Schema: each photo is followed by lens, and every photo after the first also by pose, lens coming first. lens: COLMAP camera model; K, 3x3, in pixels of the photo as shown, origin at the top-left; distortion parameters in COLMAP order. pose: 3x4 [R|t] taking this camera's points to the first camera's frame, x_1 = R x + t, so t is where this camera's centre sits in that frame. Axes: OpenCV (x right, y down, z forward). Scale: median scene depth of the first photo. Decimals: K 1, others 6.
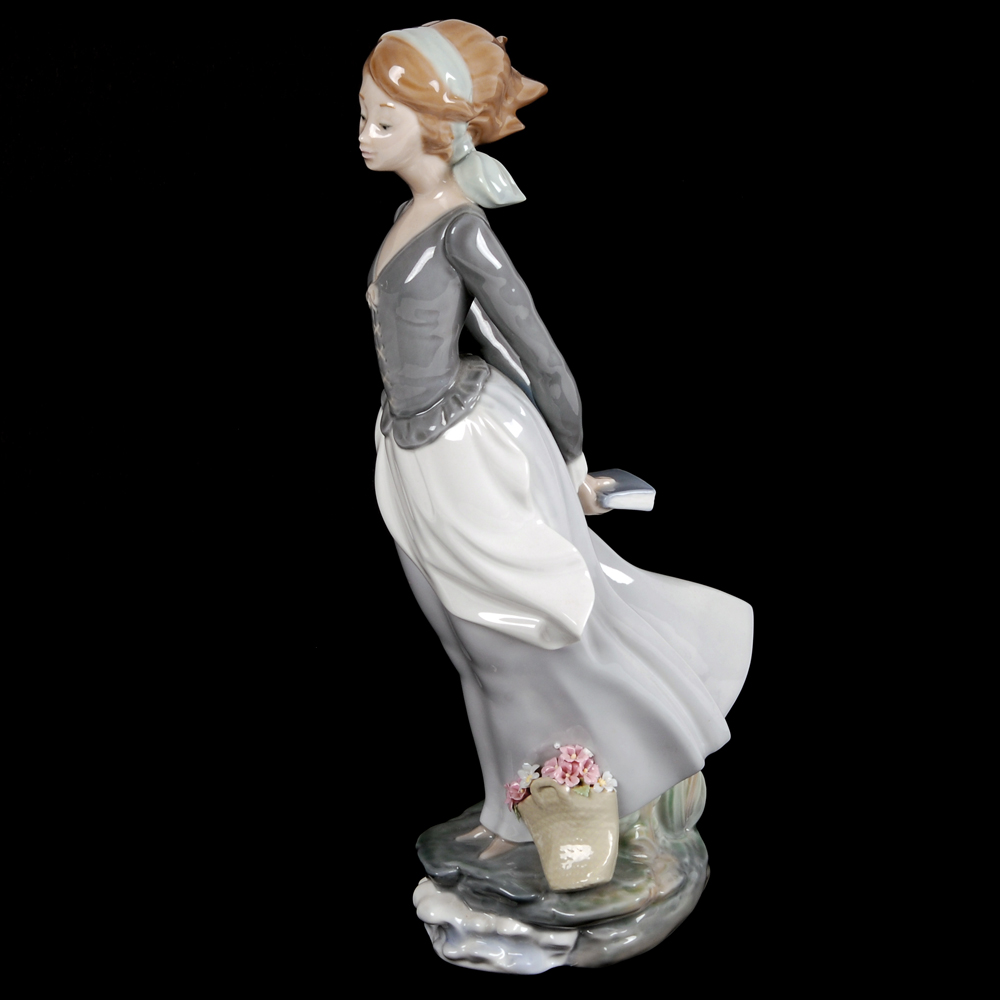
lens RADIAL K [[2524.9, 0, 499.8], [0, 2524.9, 500.9], [0, 0, 1]] dist [-0.410882, 0.000000]
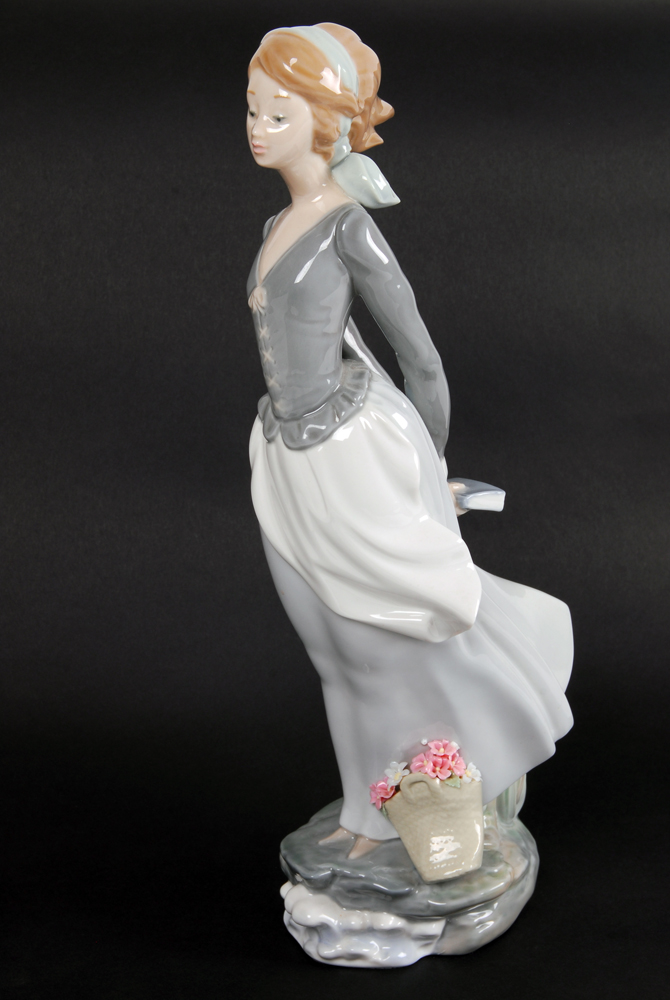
lens RADIAL K [[1711.2, 0, 335.7], [0, 1711.2, 499.2], [0, 0, 1]] dist [-0.201640, 0.000000]
pose [[0.984525, -0.054001, 0.166715, -0.128445], [0.068007, 0.994514, -0.079480, 0.051299], [-0.161508, 0.089587, 0.982797, 0.301761]]
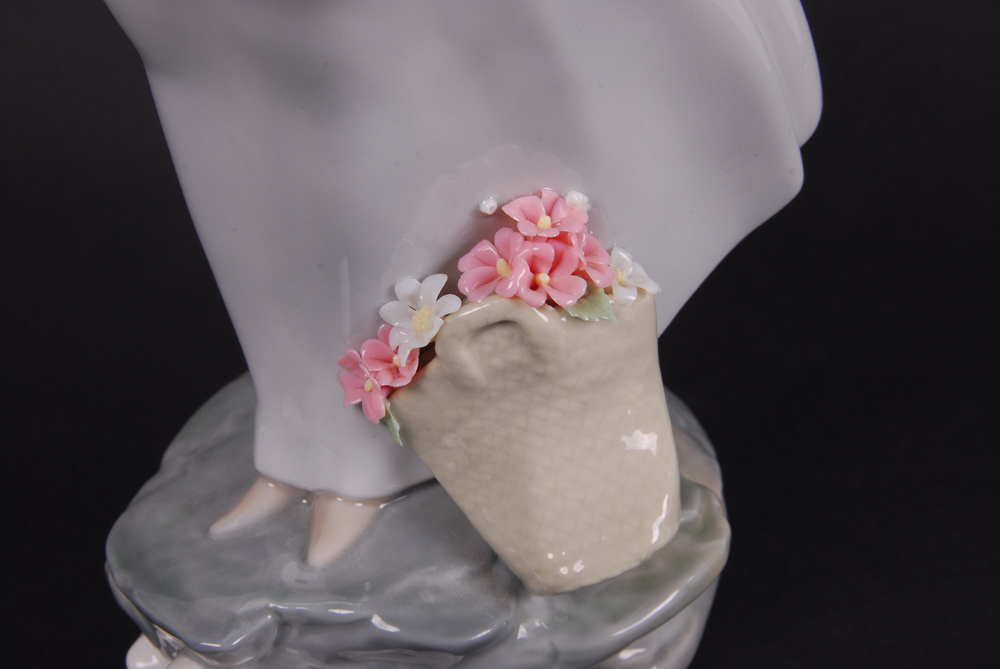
lens RADIAL K [[1730.2, 0, 499.9], [0, 1730.2, 336.7], [0, 0, 1]] dist [-0.159435, 0.000000]
pose [[0.892354, -0.252699, 0.373962, -0.072965], [0.209654, 0.965831, 0.152368, 0.079369], [-0.399687, -0.057564, 0.914842, 0.785111]]
